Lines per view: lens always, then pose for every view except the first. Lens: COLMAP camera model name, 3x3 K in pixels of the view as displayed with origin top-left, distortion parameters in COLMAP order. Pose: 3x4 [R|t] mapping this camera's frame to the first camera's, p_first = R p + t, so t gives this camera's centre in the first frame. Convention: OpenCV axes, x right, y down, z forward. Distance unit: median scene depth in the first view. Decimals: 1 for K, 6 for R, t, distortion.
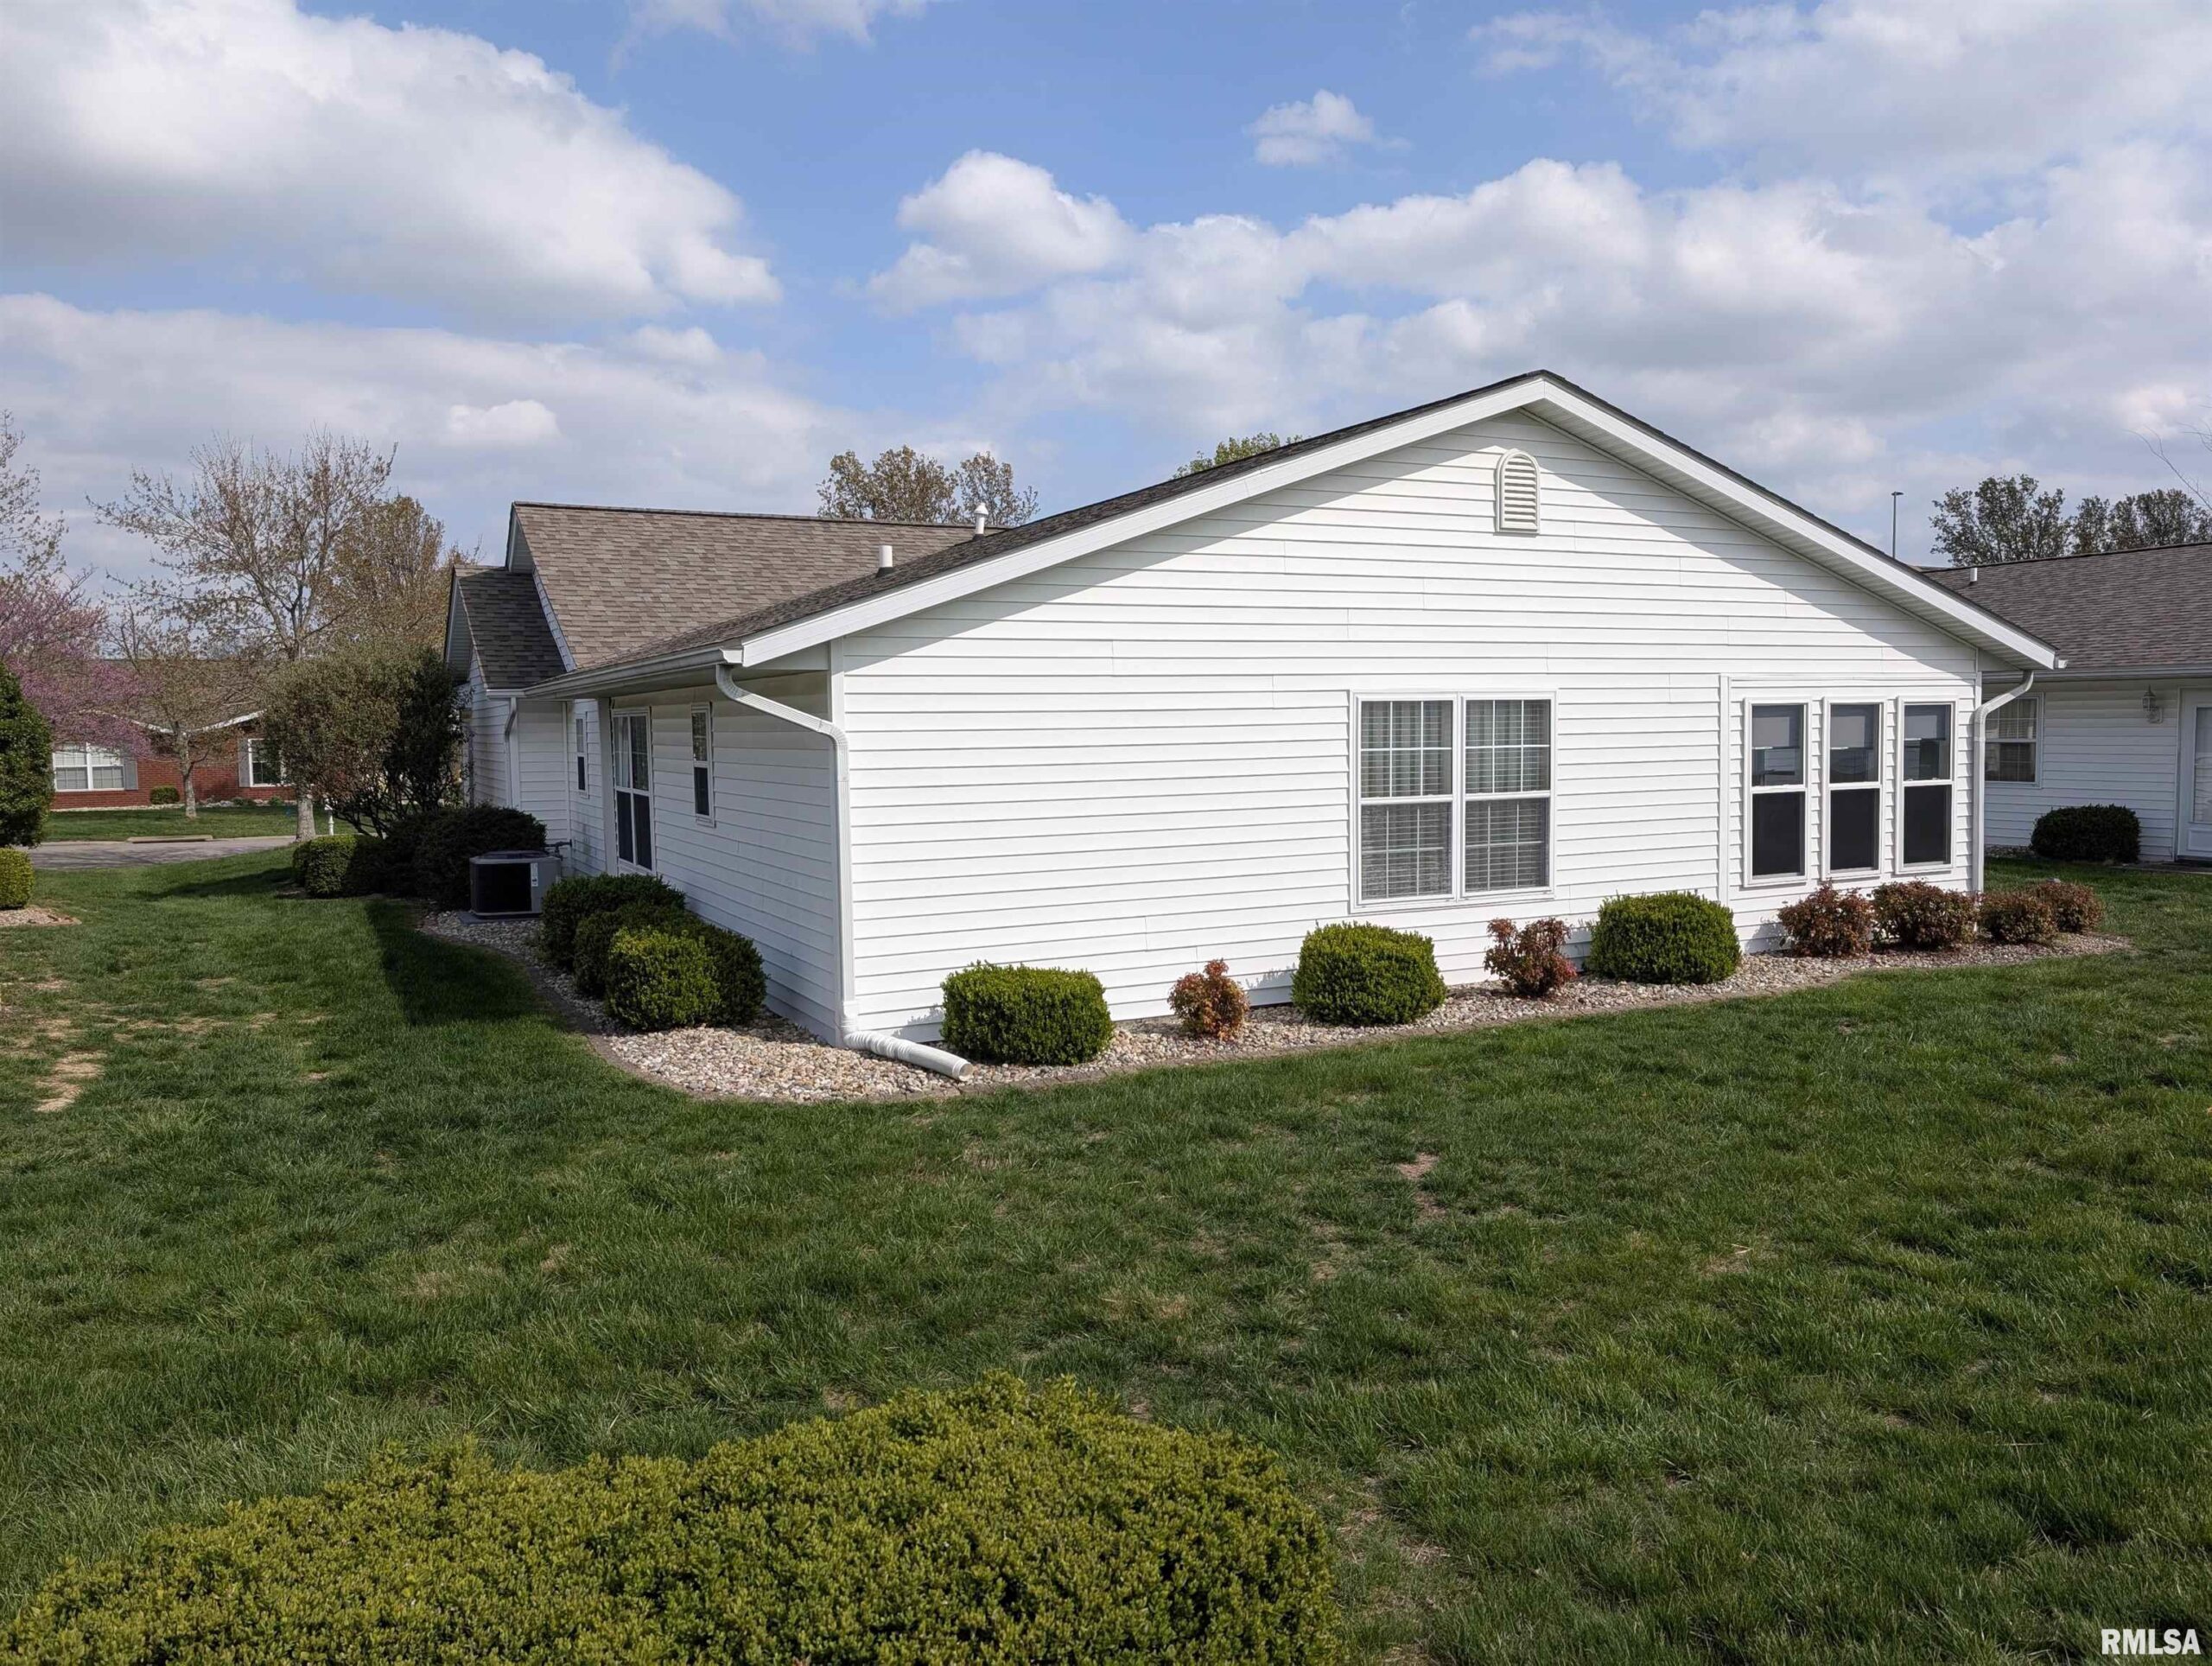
lens RADIAL K [[1627.7, 0, 1106.0], [0, 1627.7, 833.0], [0, 0, 1]] dist [0.119681, -0.001431]
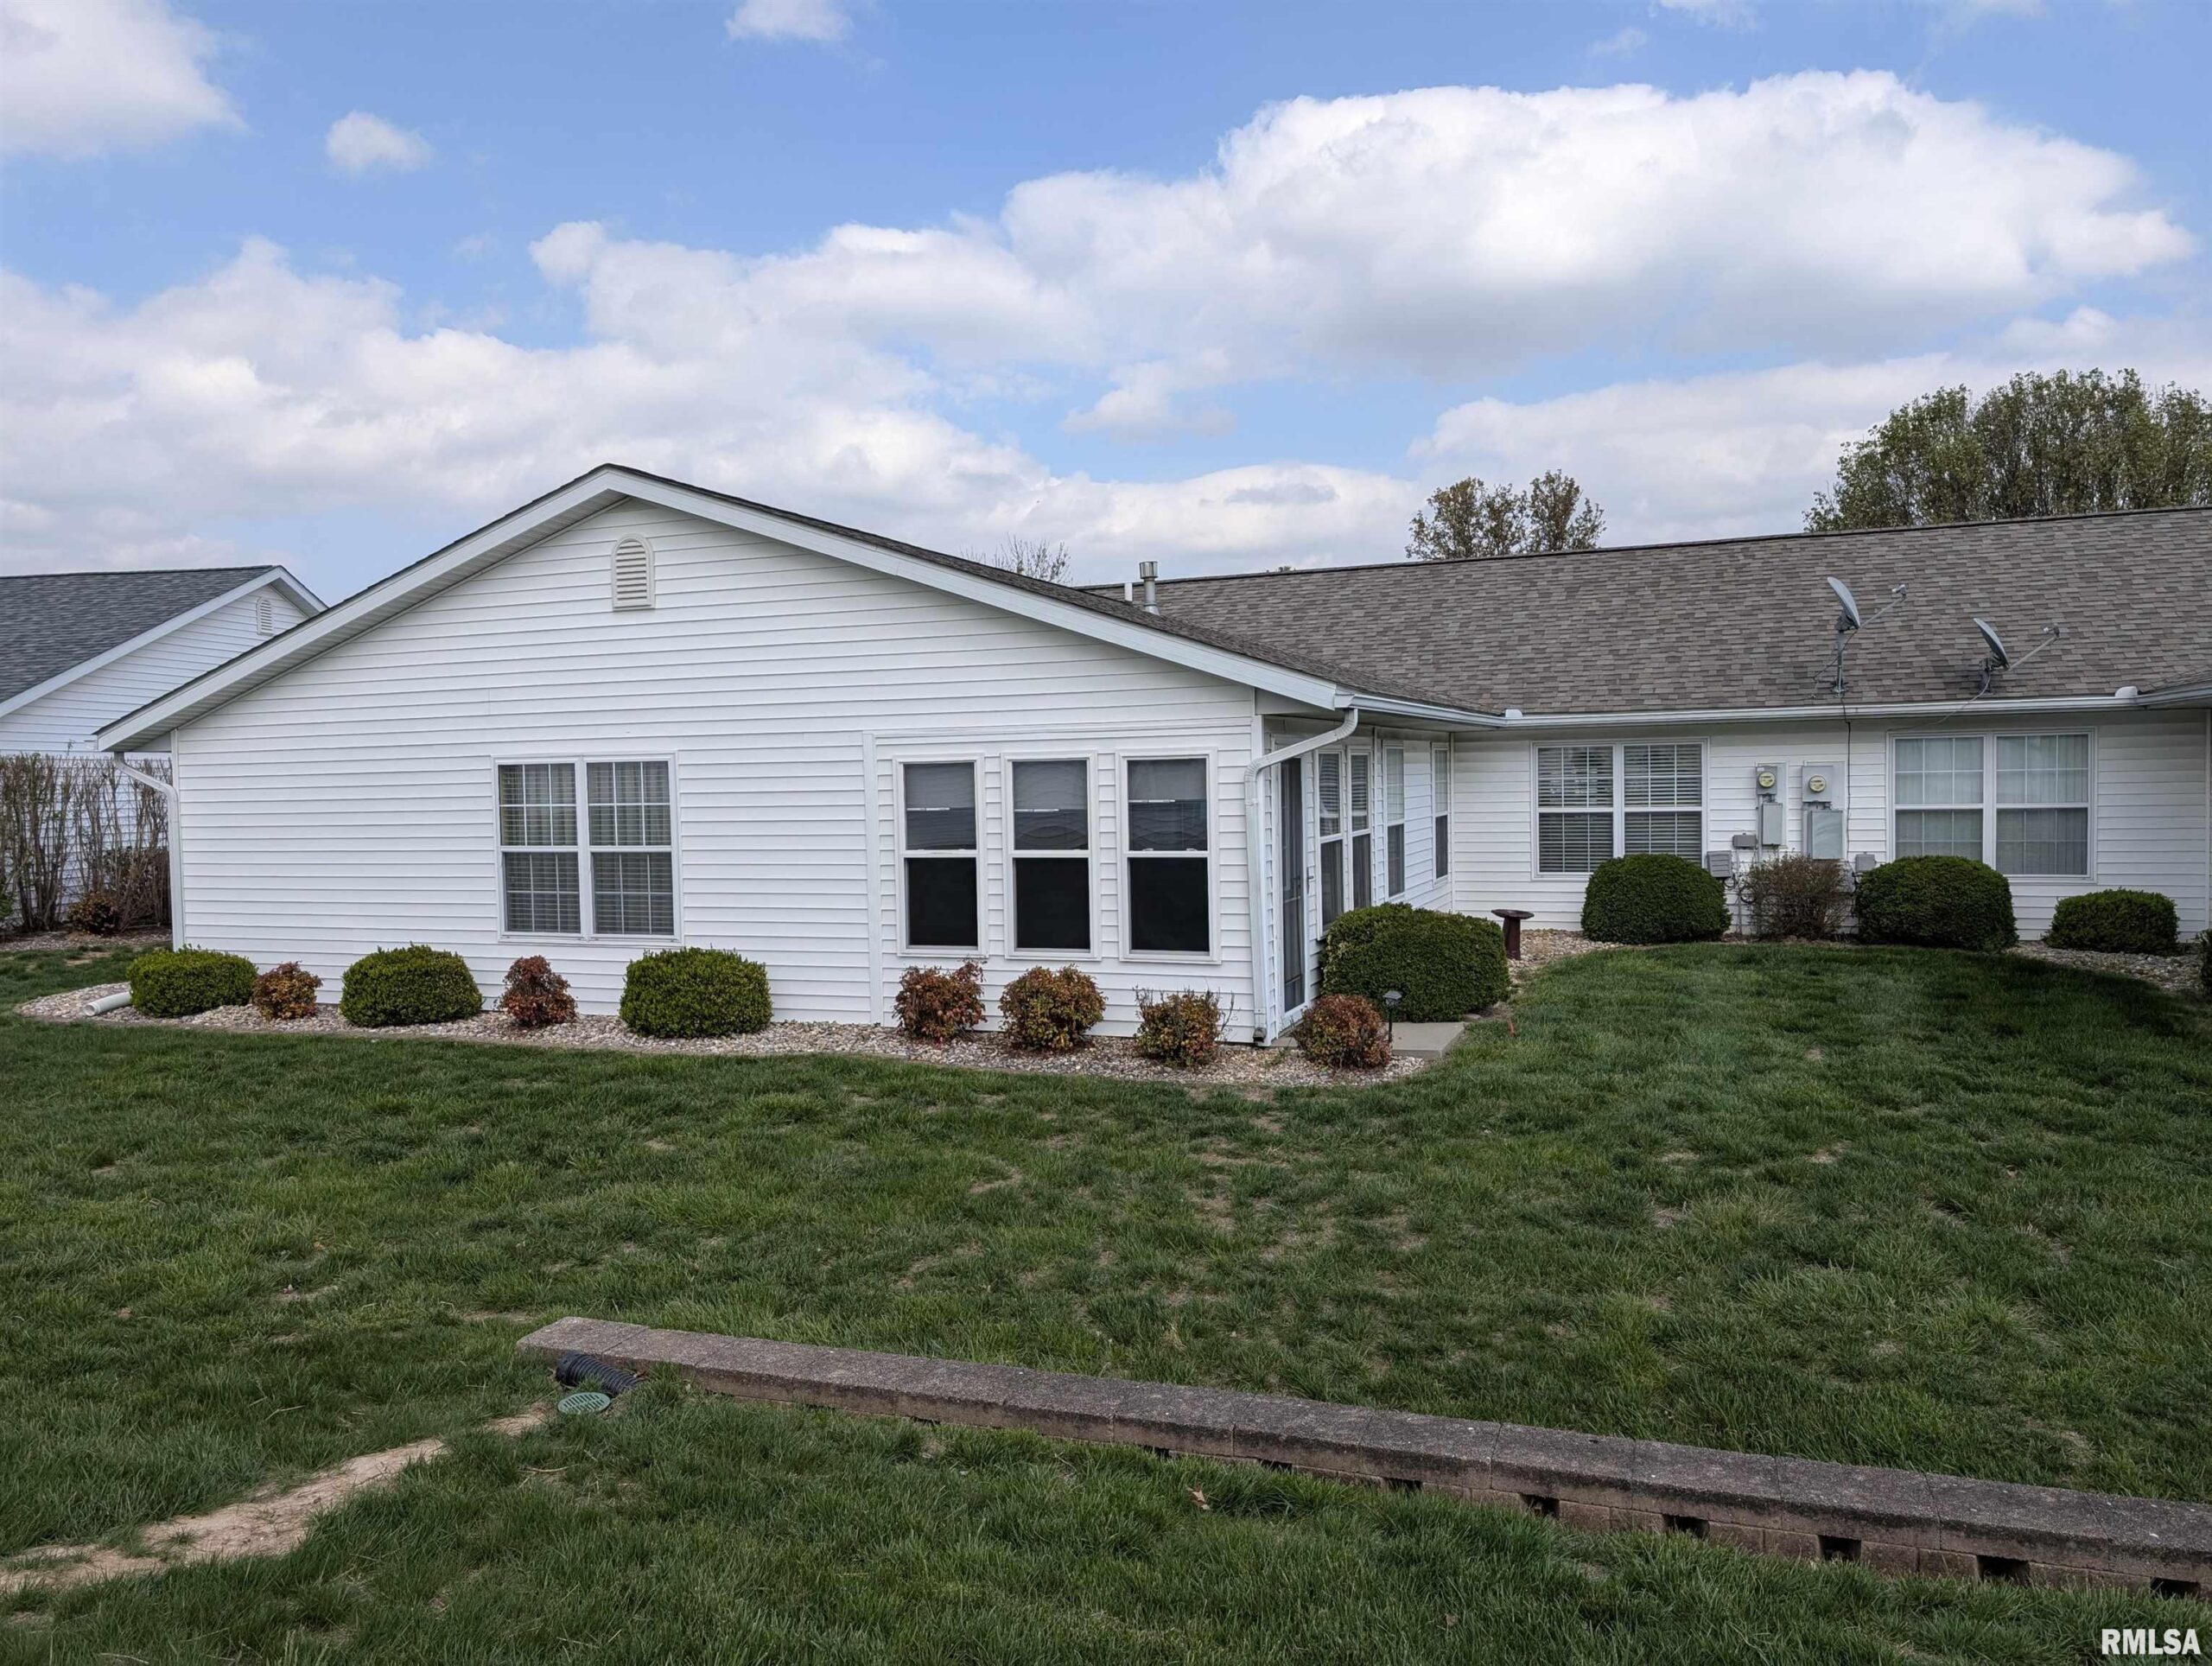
lens RADIAL K [[1586.7, 0, 1104.8], [0, 1586.7, 825.9], [0, 0, 1]] dist [0.035501, -0.041471]
pose [[0.683618, 0.029083, -0.729261, 1.207907], [-0.035545, 0.999347, 0.006534, -0.055193], [0.728974, 0.021455, 0.684205, 0.494988]]
